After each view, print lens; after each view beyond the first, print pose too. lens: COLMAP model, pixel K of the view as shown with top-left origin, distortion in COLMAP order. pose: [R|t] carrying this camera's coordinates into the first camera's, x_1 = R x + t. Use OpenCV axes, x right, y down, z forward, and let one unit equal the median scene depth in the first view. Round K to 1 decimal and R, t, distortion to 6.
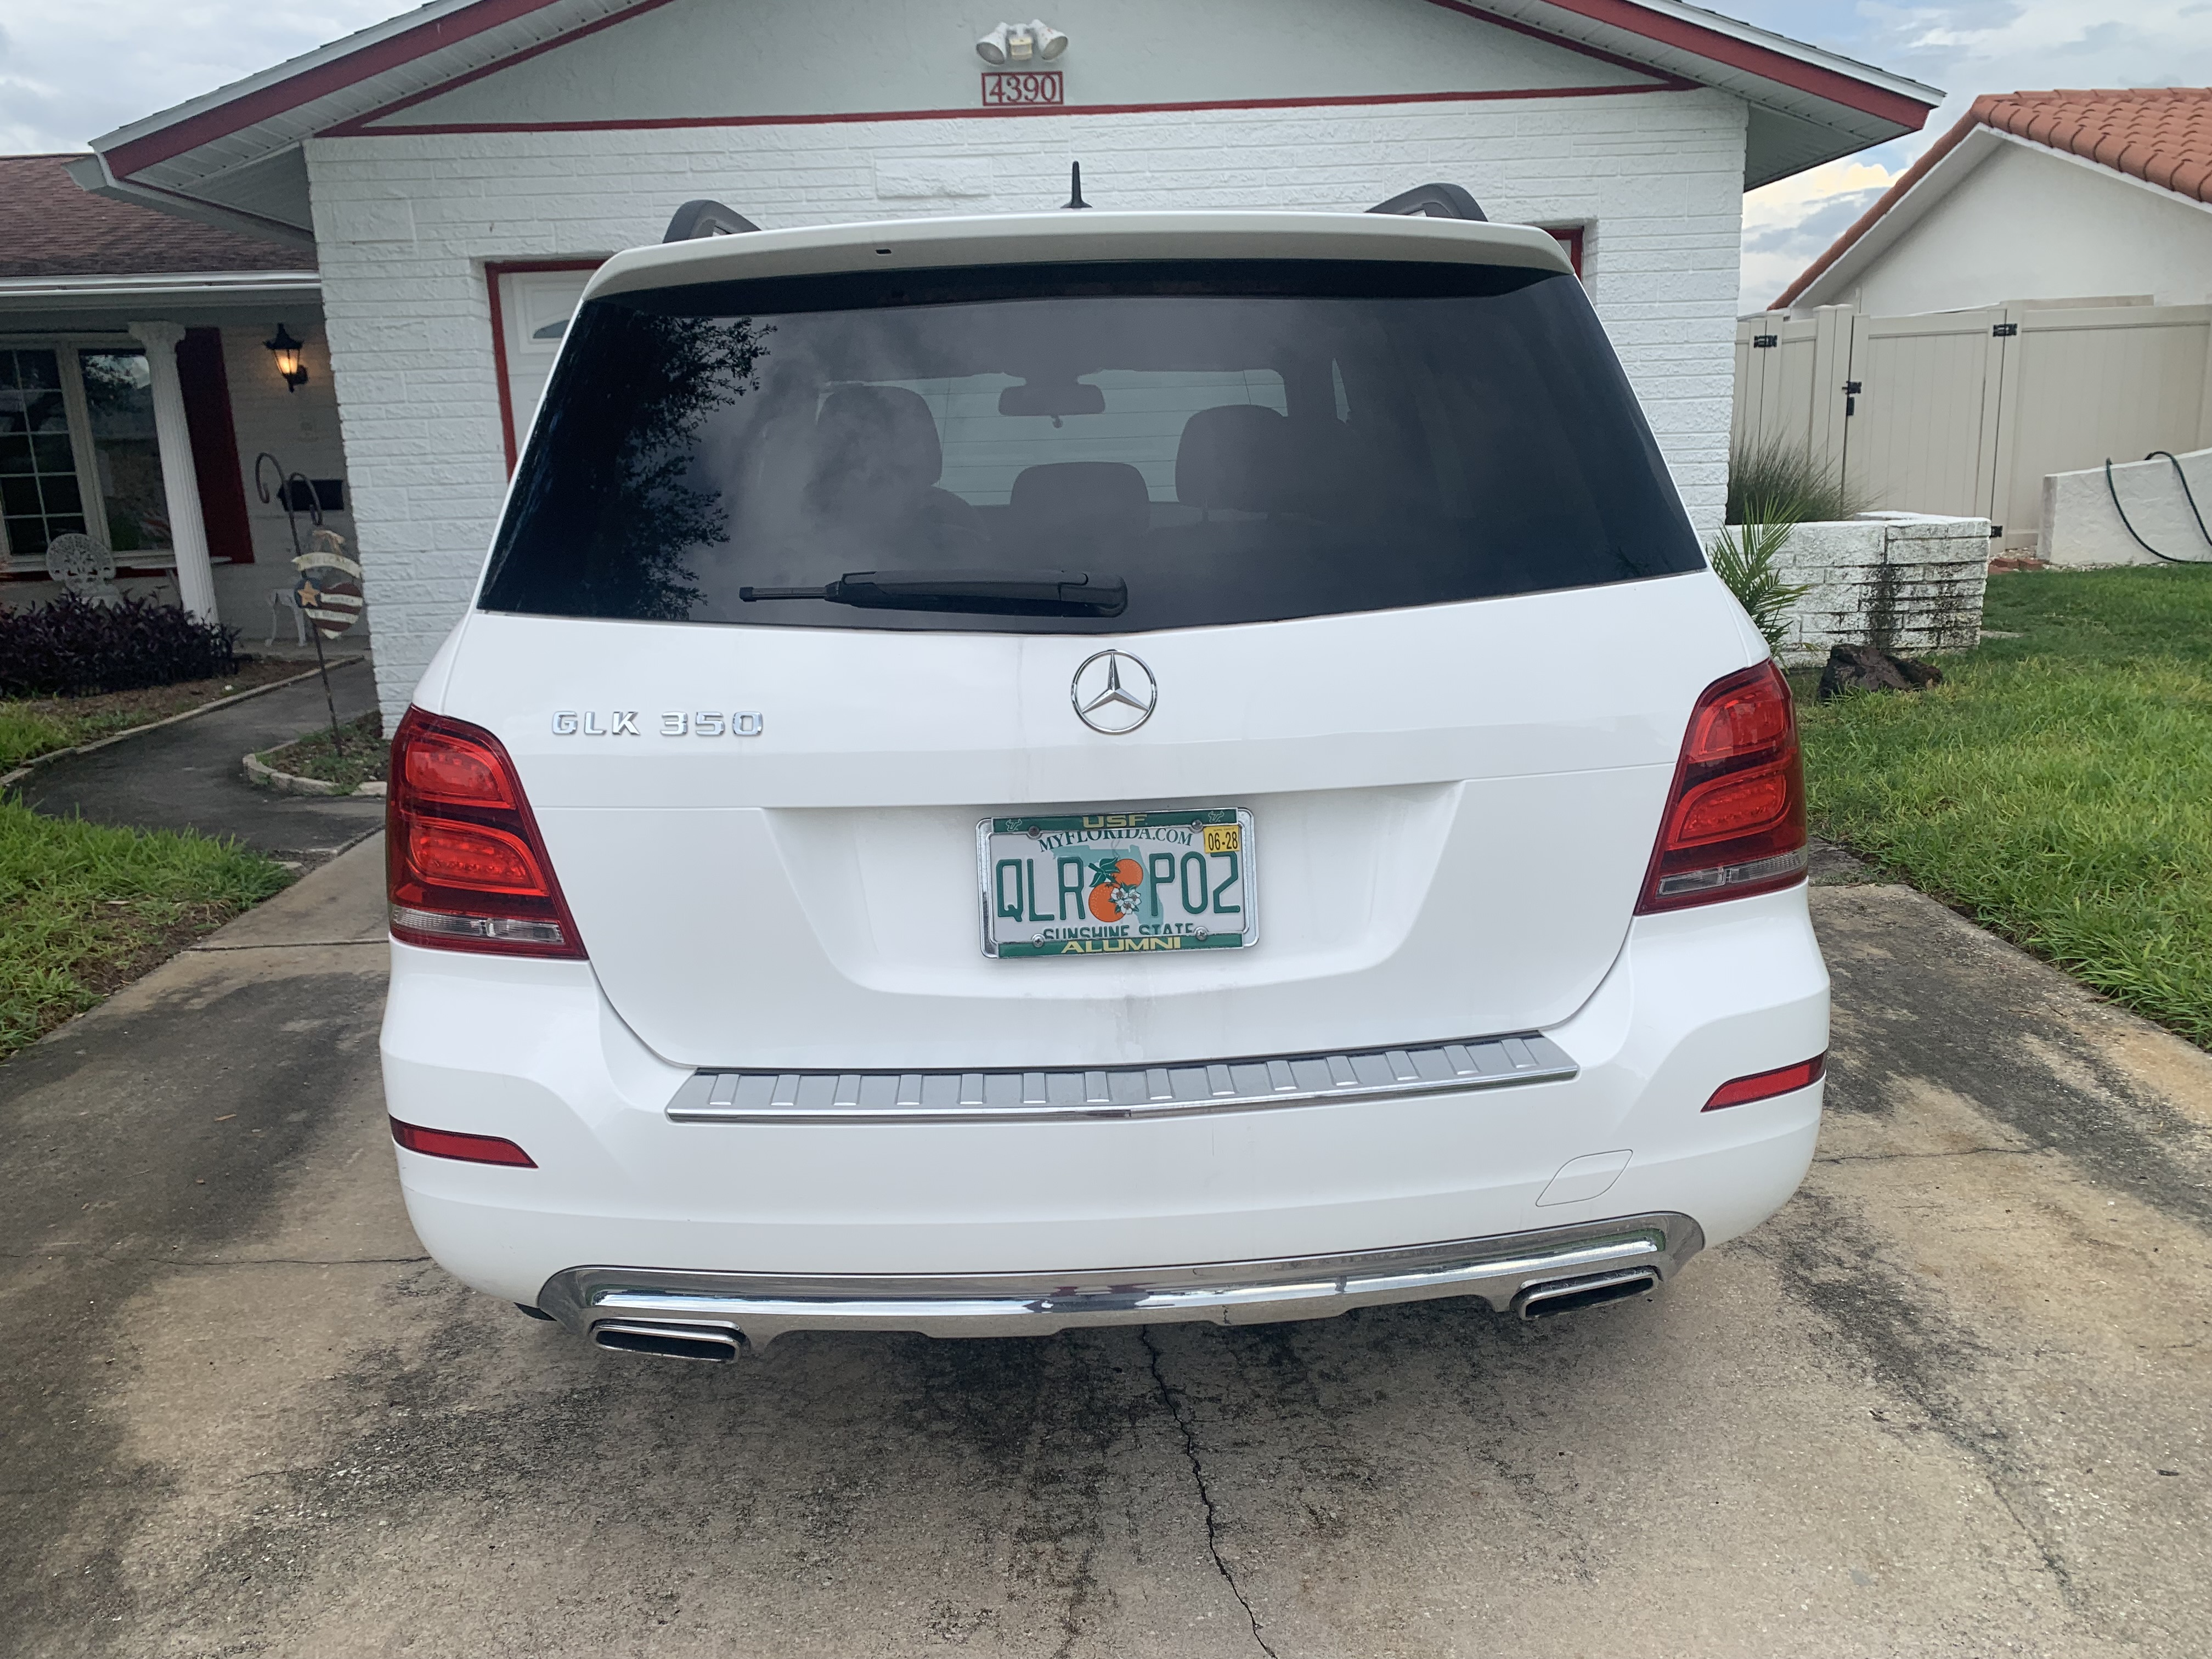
lens RADIAL K [[1706.1, 0, 1106.0], [0, 1706.1, 829.5], [0, 0, 1]] dist [0.004287, -0.001659]
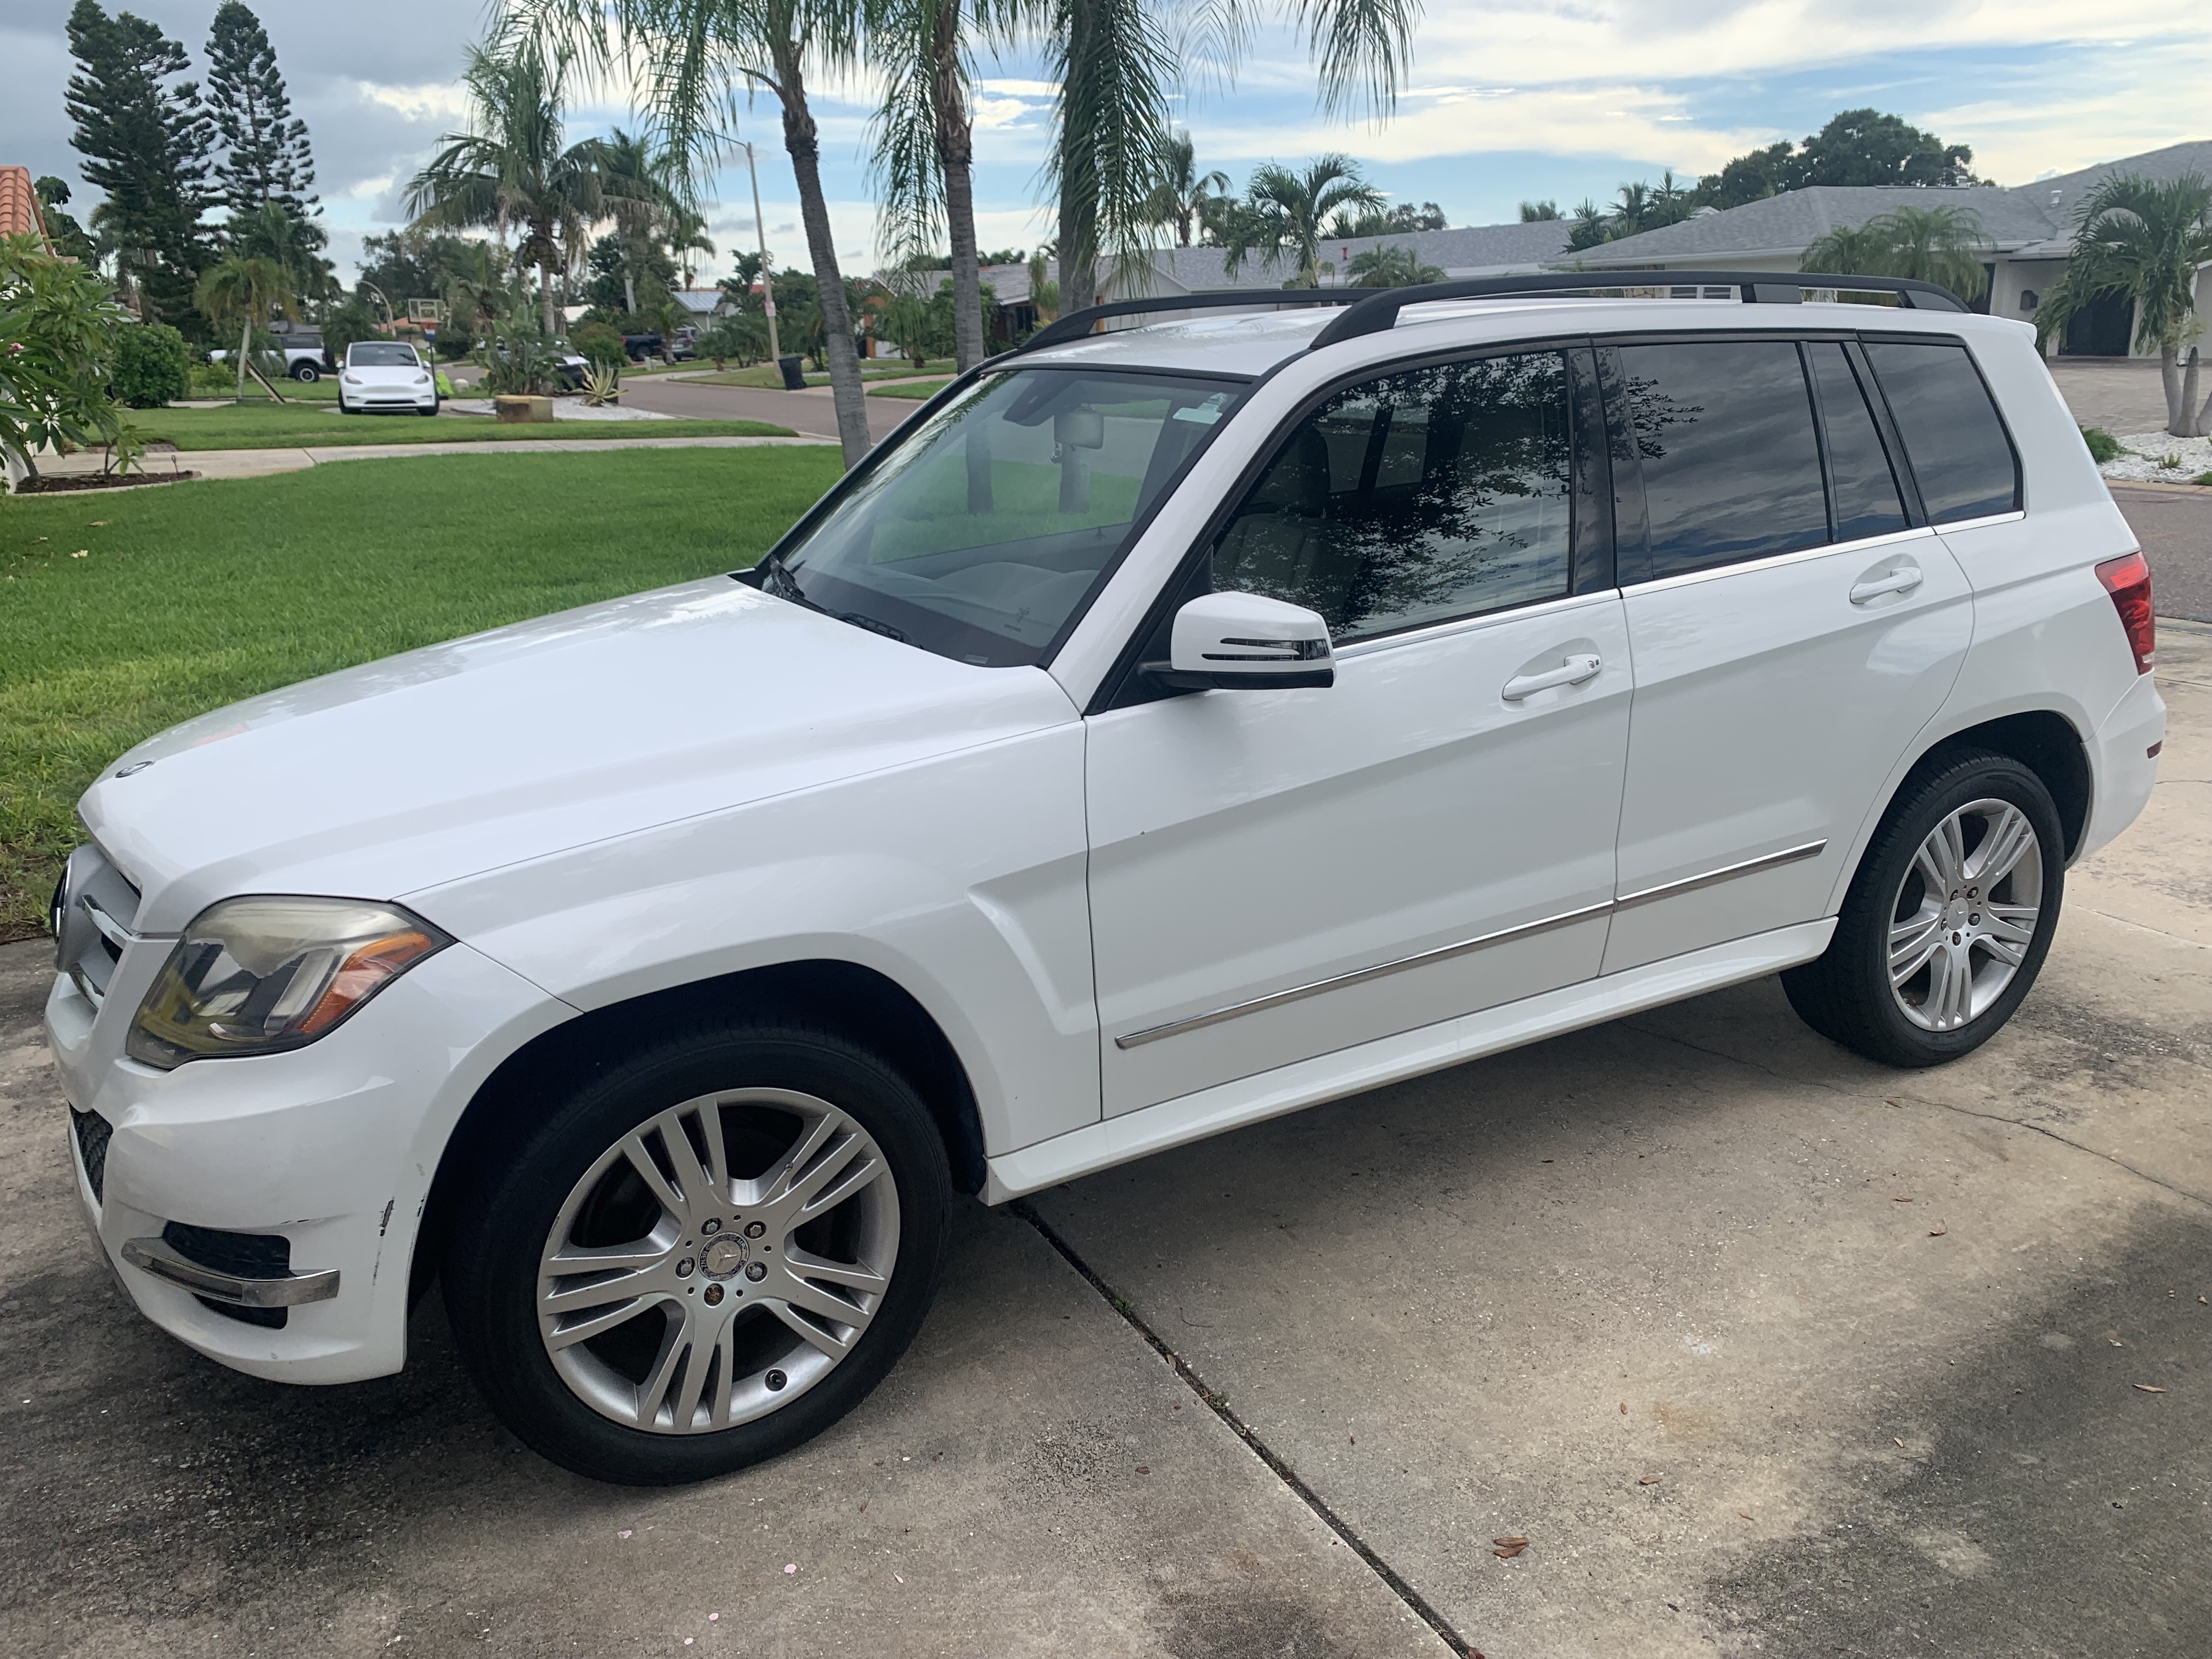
lens RADIAL K [[1687.3, 0, 1106.0], [0, 1687.3, 829.5], [0, 0, 1]] dist [-0.001841, -0.003496]
pose [[-0.441409, -0.207330, 0.873025, -0.778547], [0.250596, 0.905744, 0.341804, -0.352337], [-0.861603, 0.369652, -0.347847, 1.339873]]
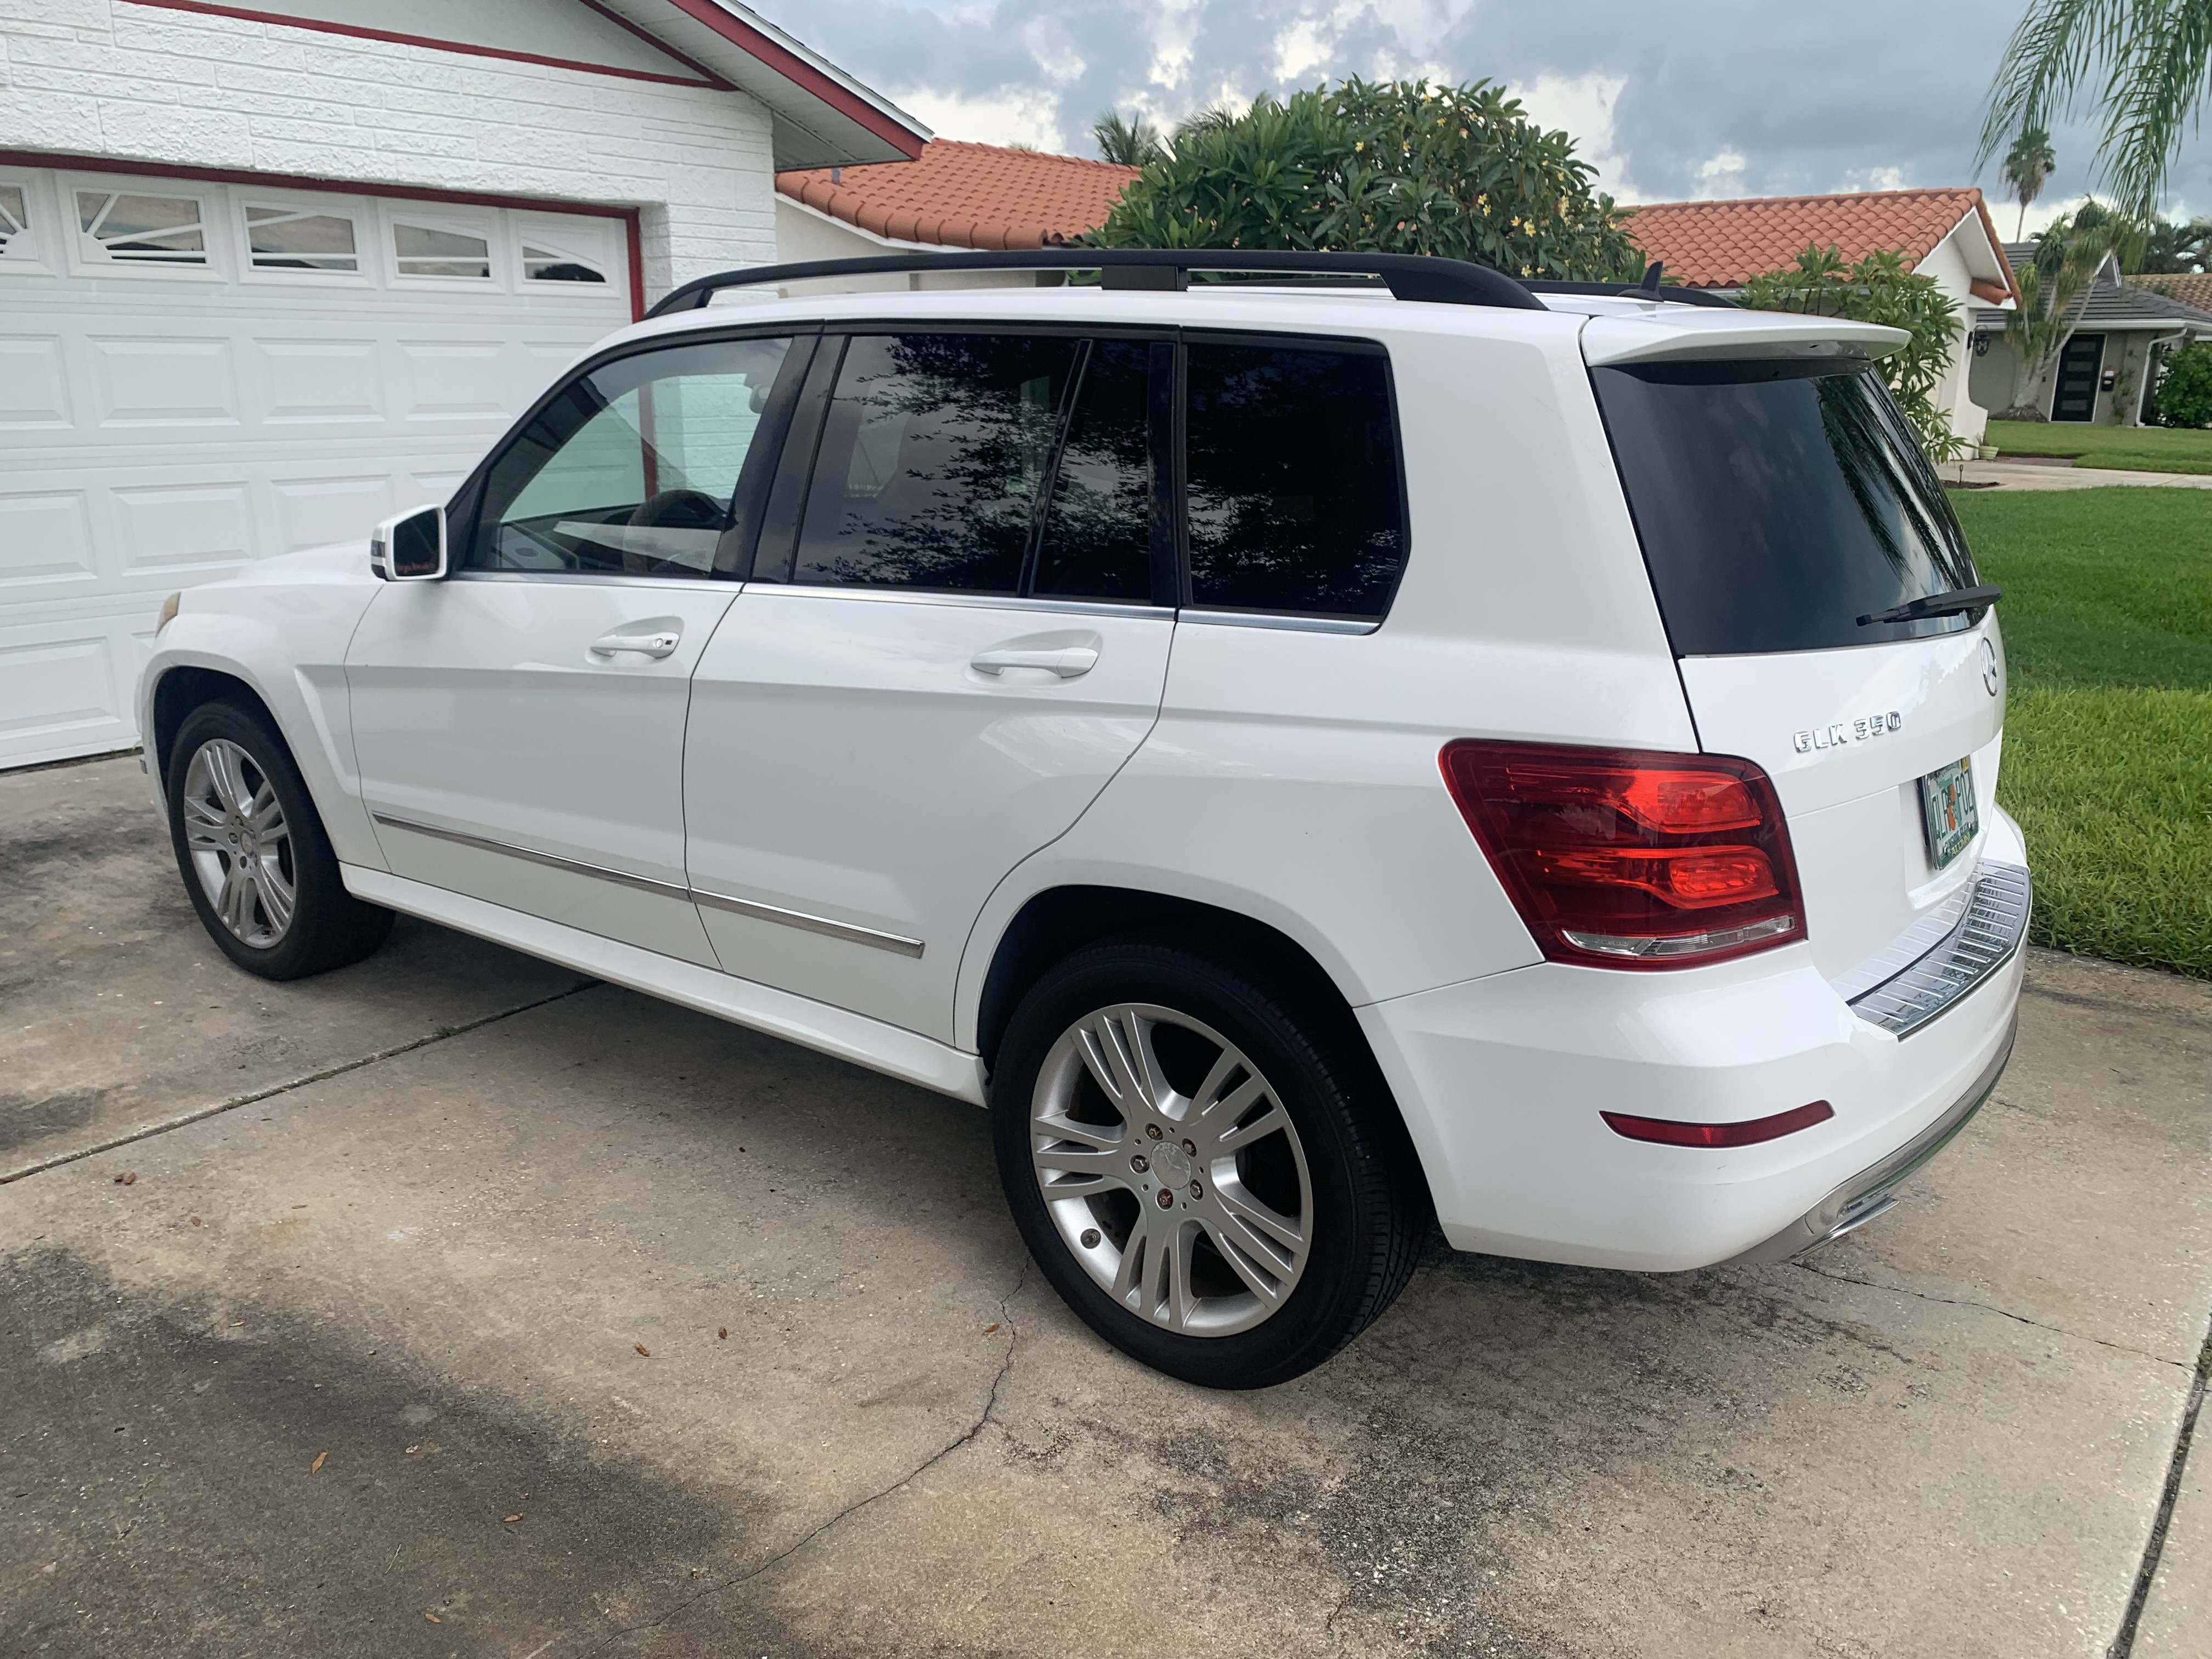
lens RADIAL K [[1706.1, 0, 1106.0], [0, 1706.1, 829.5], [0, 0, 1]] dist [0.004287, -0.001659]
pose [[0.635579, -0.167881, 0.753561, -0.678922], [0.147295, 0.984510, 0.095099, -0.082665], [-0.757854, 0.050553, 0.650462, 0.270843]]
